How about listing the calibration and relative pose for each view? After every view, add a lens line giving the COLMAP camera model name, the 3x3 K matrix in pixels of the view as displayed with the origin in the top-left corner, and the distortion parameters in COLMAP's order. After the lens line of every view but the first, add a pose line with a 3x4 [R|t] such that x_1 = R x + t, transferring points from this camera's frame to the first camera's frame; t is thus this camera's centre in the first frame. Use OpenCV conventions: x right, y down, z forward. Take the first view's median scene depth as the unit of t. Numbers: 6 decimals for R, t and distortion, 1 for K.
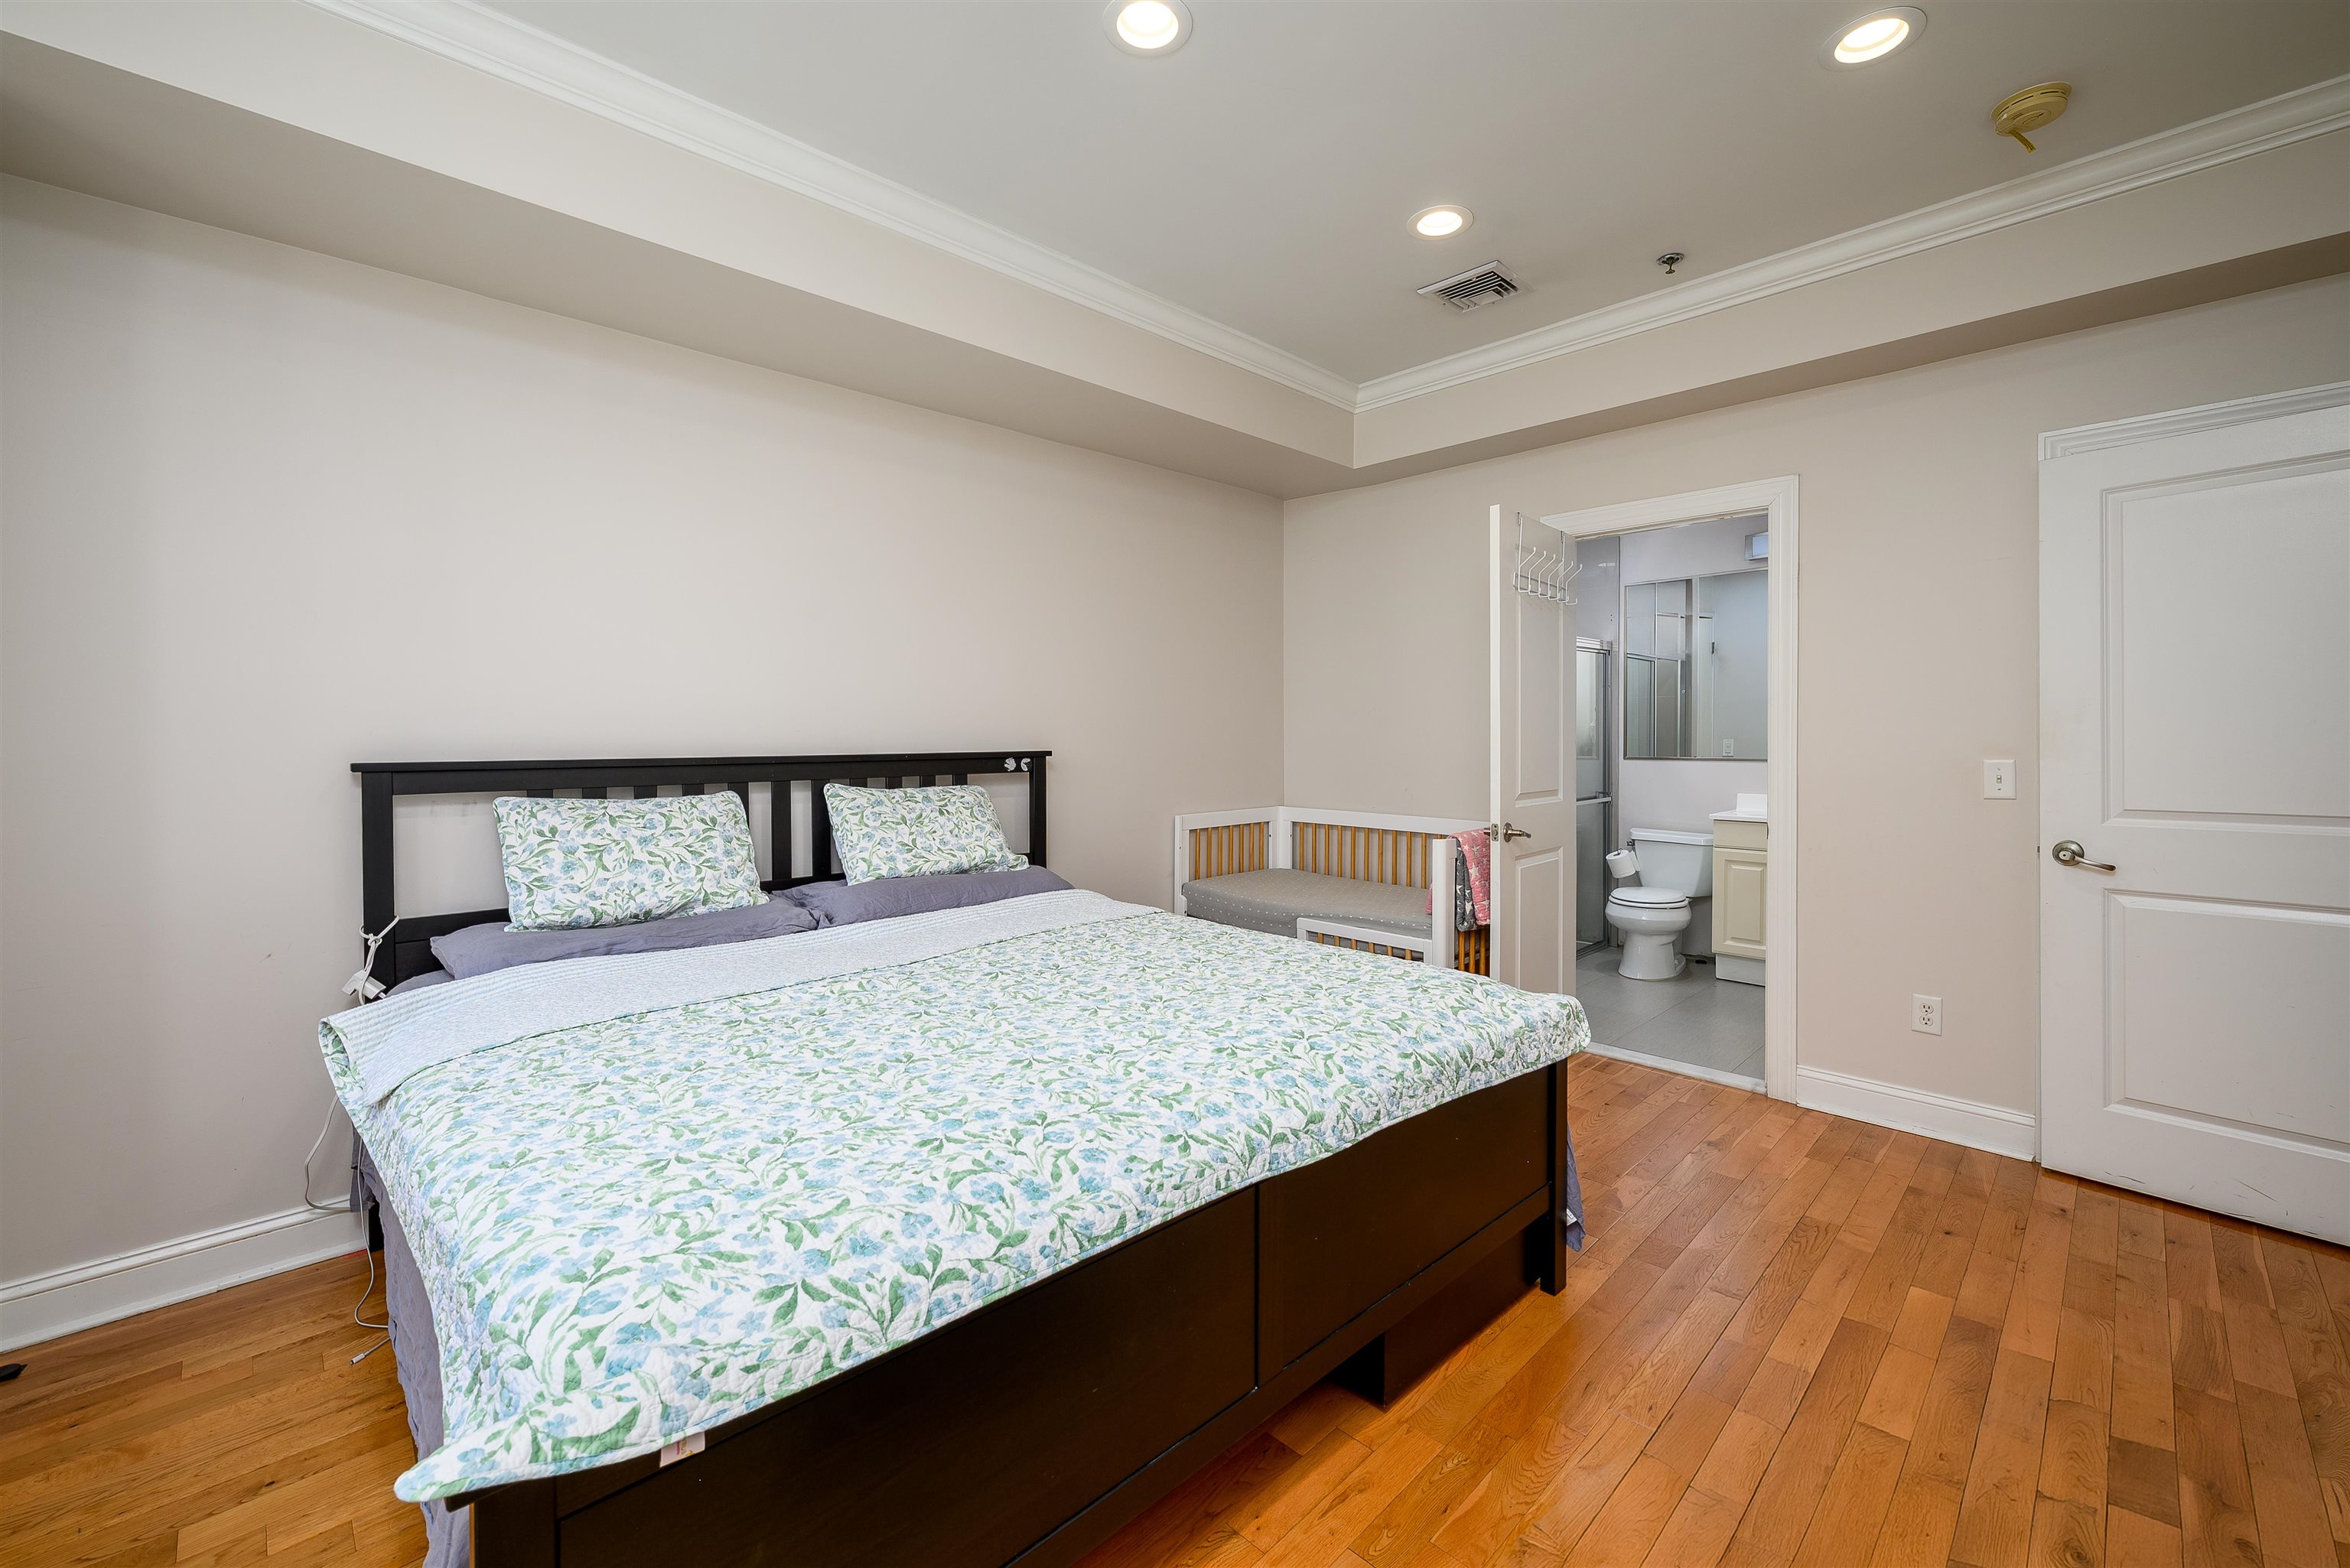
lens RADIAL K [[963.0, 0, 1176.3], [0, 963.0, 765.6], [0, 0, 1]] dist [-0.006650, 0.002681]
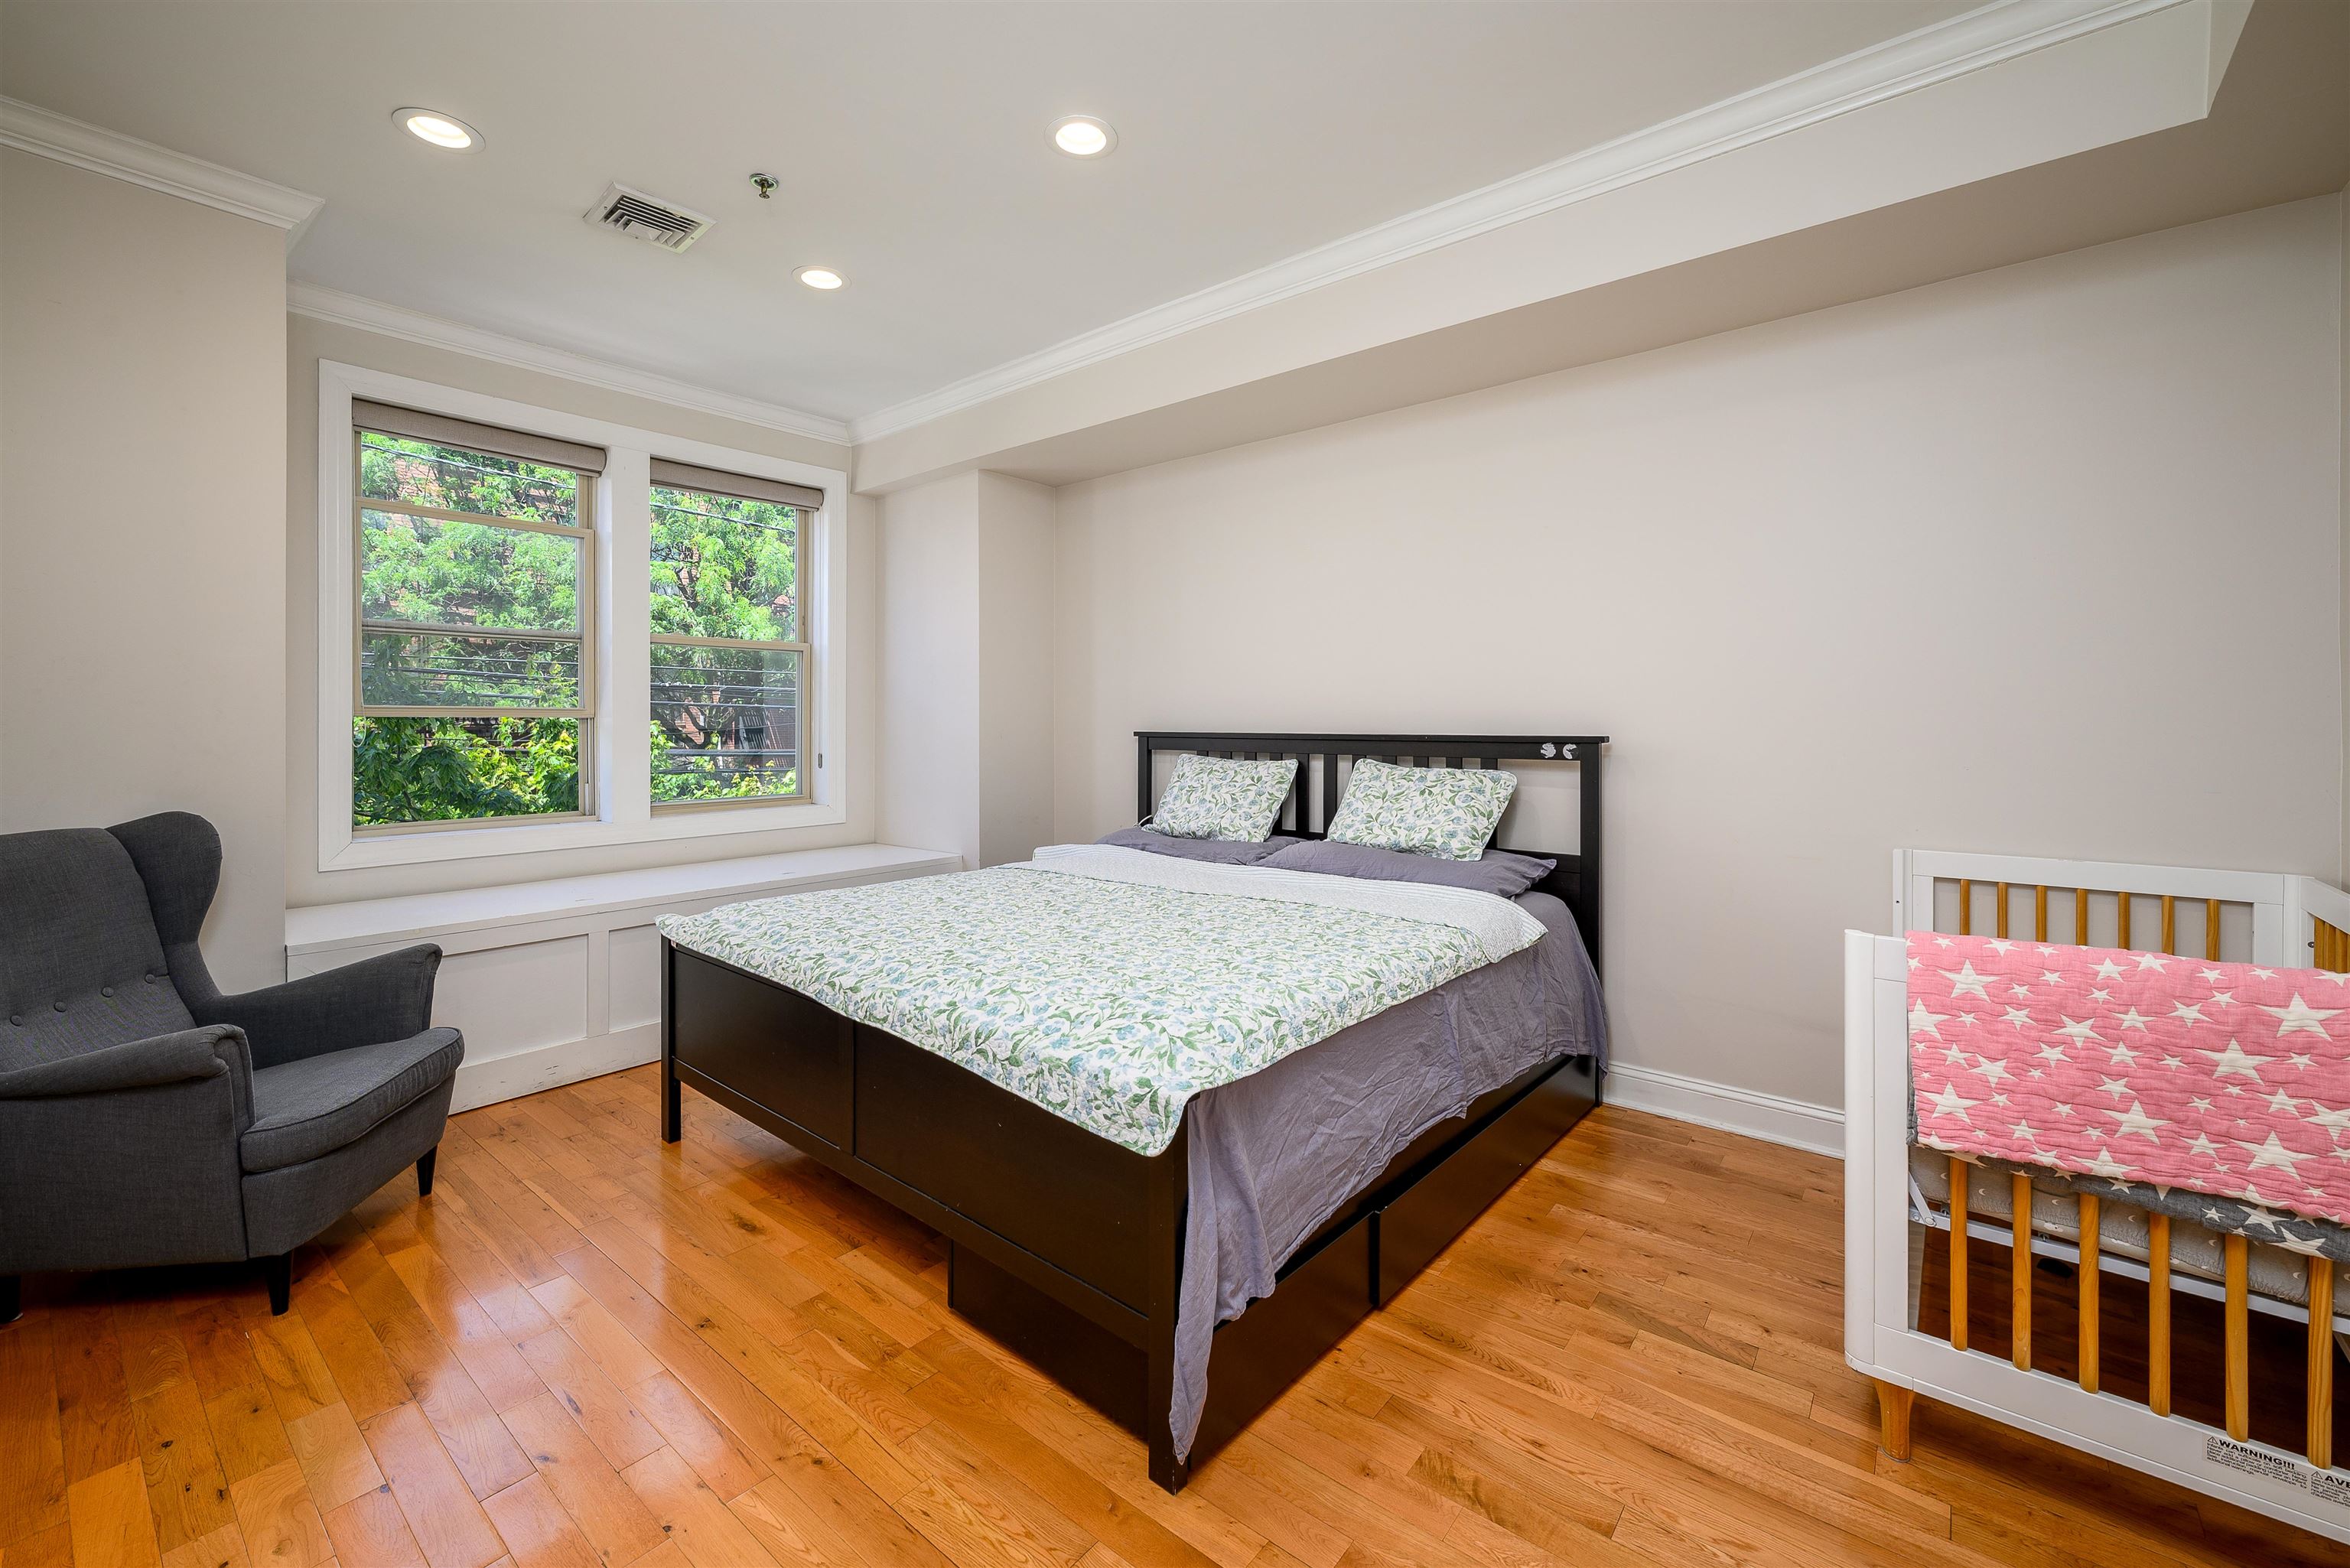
lens RADIAL K [[963.0, 0, 1169.4], [0, 963.0, 722.1], [0, 0, 1]] dist [-0.006650, 0.002681]
pose [[0.095076, 0.006856, -0.995446, 0.981550], [-0.030295, 0.999533, 0.003990, -0.029382], [0.995009, 0.029778, 0.095239, 0.806833]]
